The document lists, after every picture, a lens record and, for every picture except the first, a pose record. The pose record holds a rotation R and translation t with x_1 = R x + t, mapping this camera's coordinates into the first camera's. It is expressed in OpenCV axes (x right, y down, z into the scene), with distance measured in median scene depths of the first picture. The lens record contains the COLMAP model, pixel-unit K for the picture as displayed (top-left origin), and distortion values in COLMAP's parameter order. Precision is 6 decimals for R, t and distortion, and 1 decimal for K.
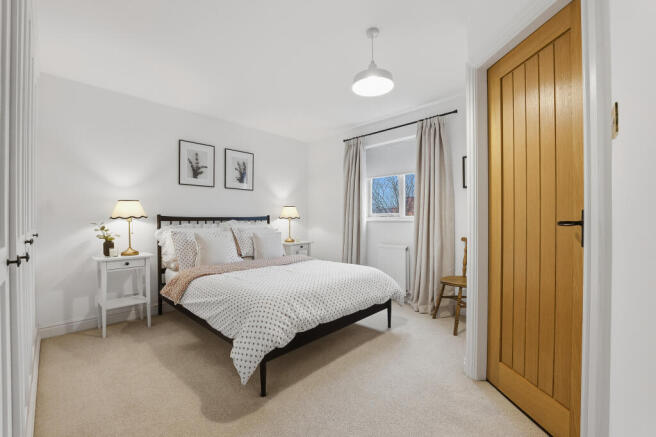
lens RADIAL K [[273.9, 0, 328.4], [0, 273.9, 218.3], [0, 0, 1]] dist [-0.001453, -0.000162]
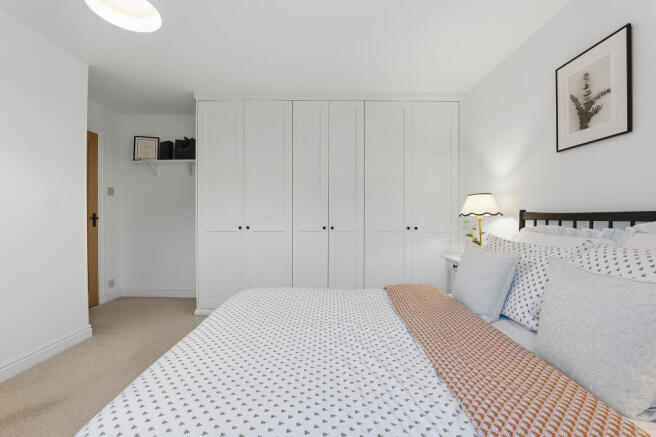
lens RADIAL K [[273.9, 0, 327.4], [0, 273.9, 215.6], [0, 0, 1]] dist [-0.001453, -0.000162]
pose [[-0.709590, -0.007599, -0.704574, 0.148477], [-0.006616, 0.999970, -0.004122, 0.005435], [0.704584, 0.001737, -0.709619, 1.033238]]
